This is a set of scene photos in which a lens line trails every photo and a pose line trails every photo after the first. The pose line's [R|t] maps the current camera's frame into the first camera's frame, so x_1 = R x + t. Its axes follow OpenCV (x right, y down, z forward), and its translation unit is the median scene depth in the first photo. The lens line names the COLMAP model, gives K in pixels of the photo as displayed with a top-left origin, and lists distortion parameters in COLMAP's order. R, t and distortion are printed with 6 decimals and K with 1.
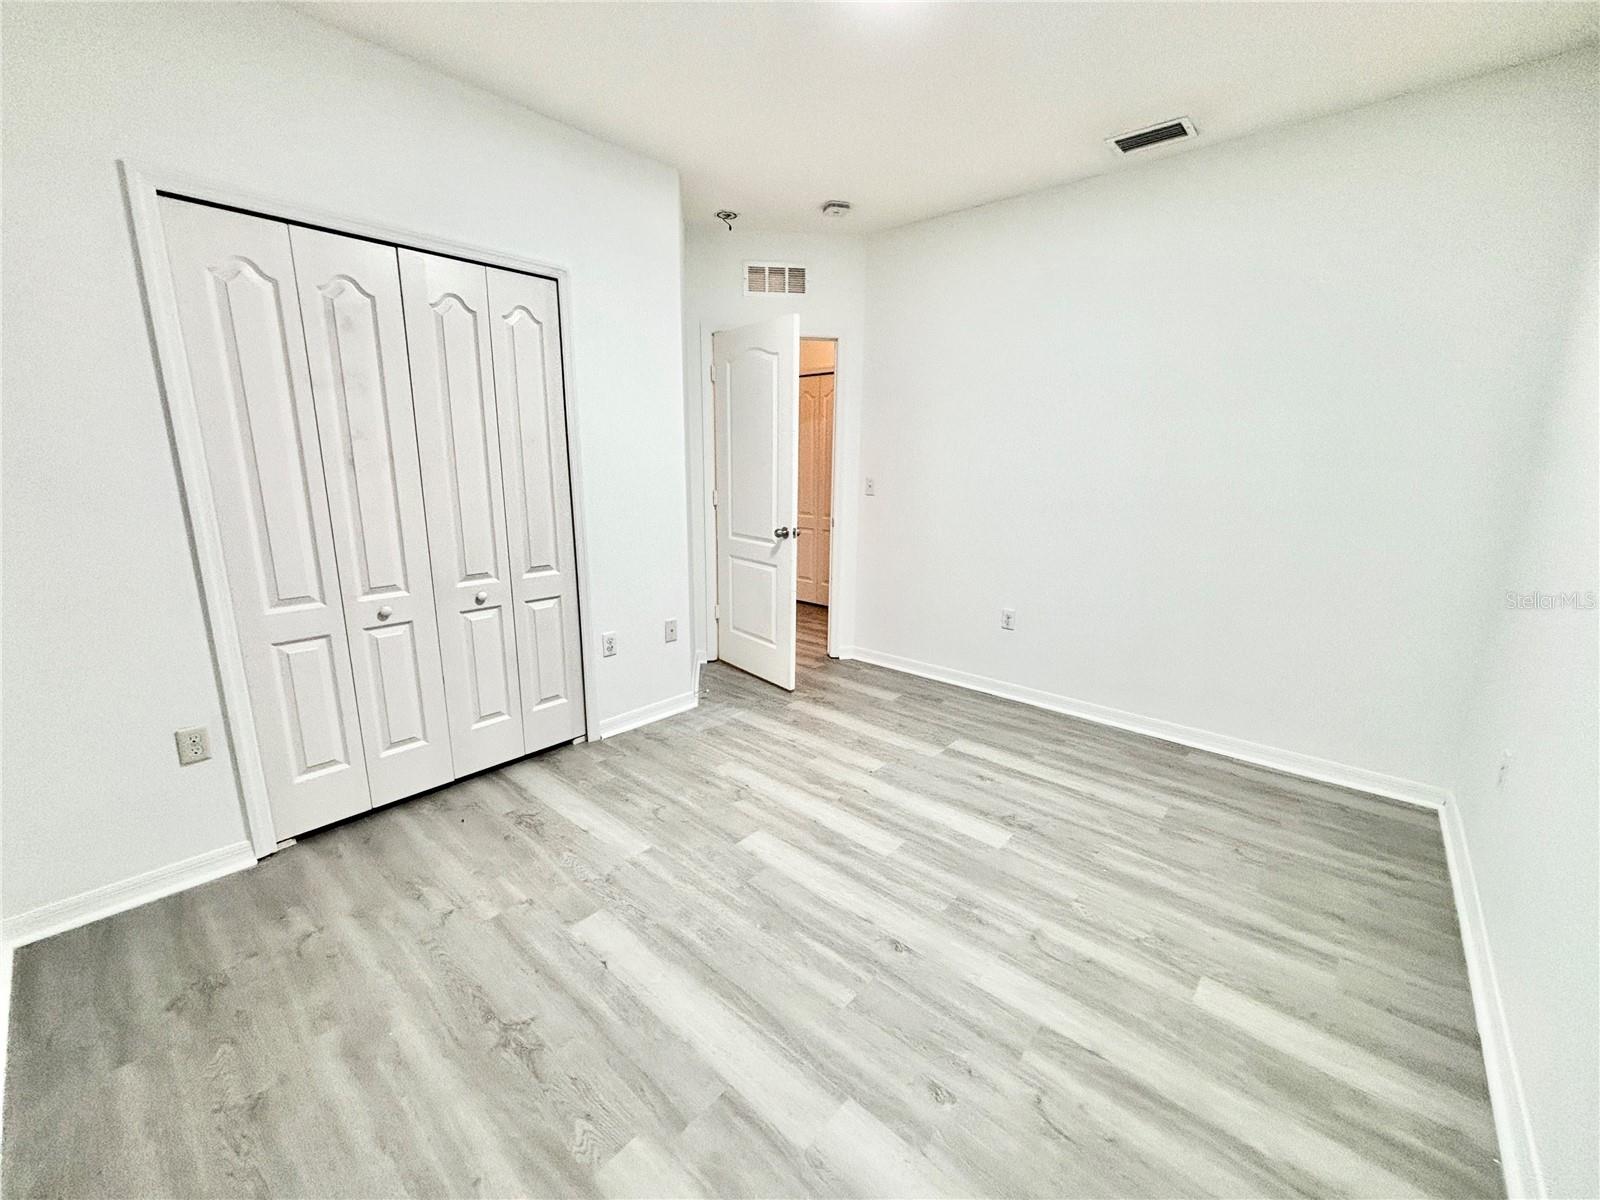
lens RADIAL K [[644.1, 0, 799.4], [0, 644.1, 598.1], [0, 0, 1]] dist [-0.000062, -0.000672]
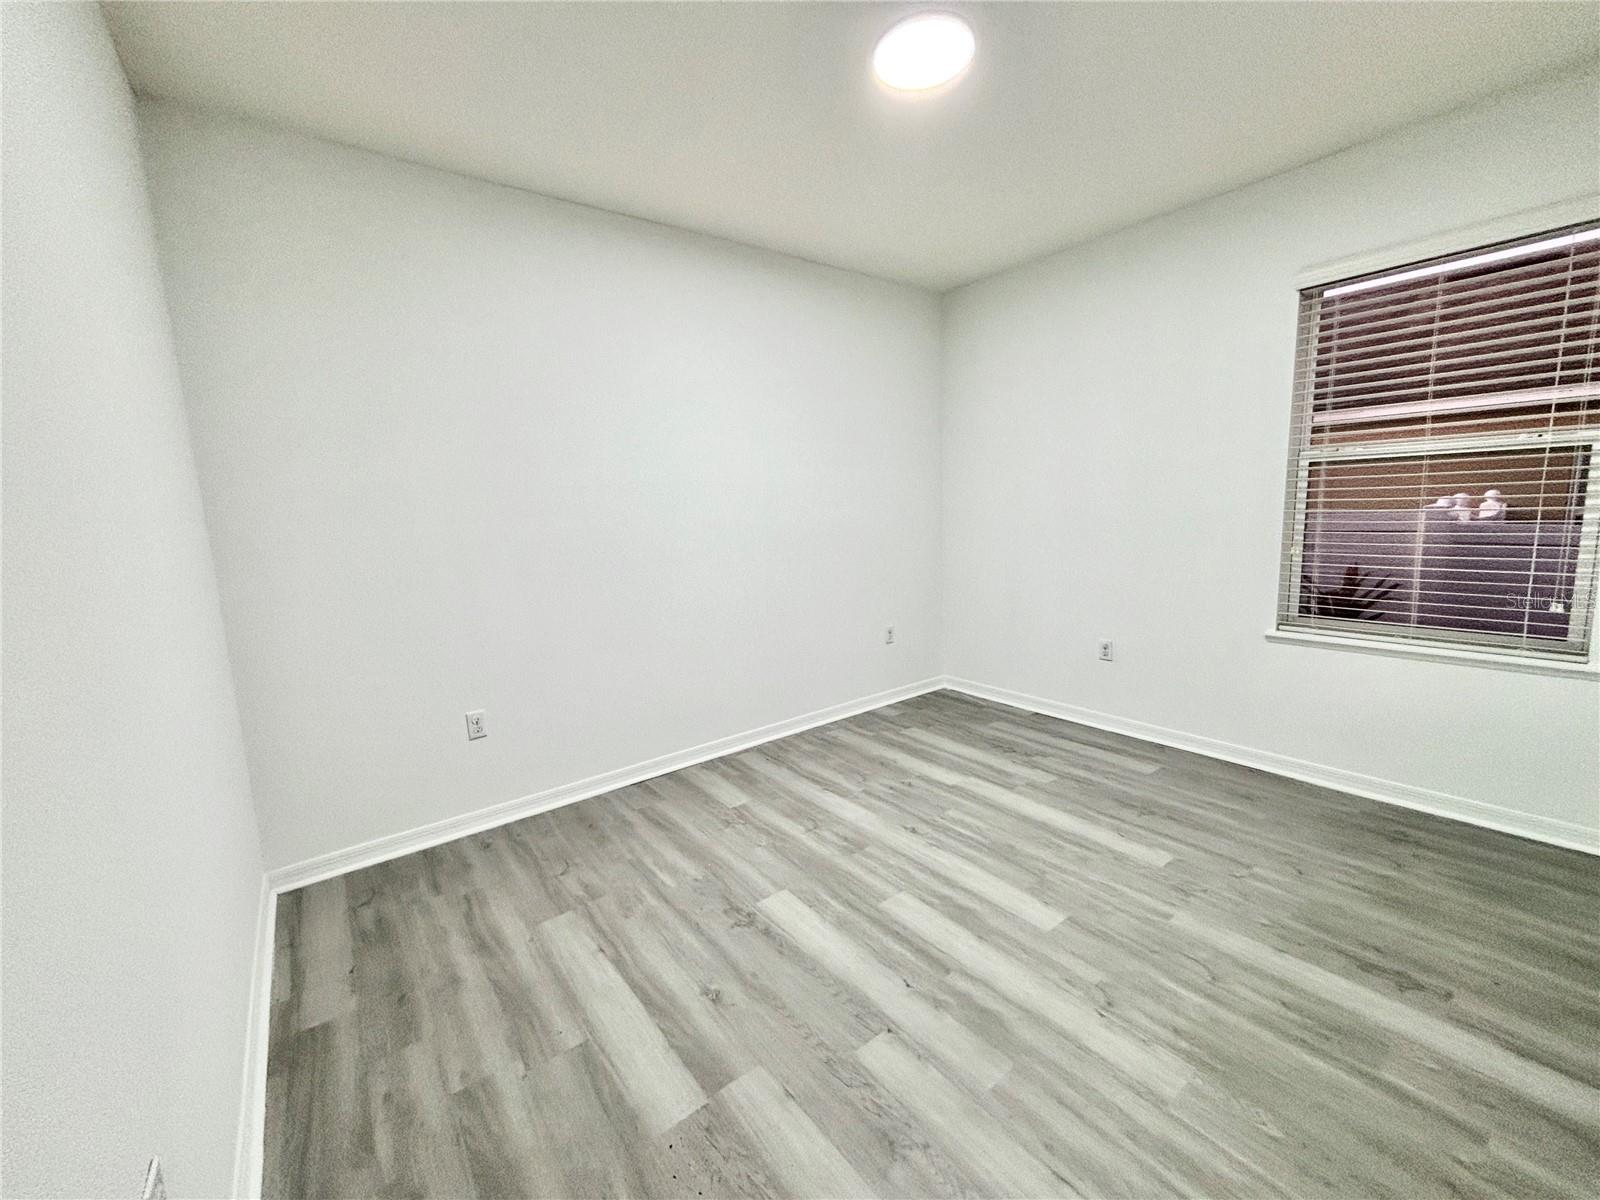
lens RADIAL K [[644.1, 0, 800.2], [0, 644.1, 597.8], [0, 0, 1]] dist [-0.000062, -0.000672]
pose [[-0.981577, 0.001444, 0.191064, 0.096820], [0.069635, 0.933899, 0.350689, -0.369421], [-0.177928, 0.357533, -0.916794, 1.718582]]
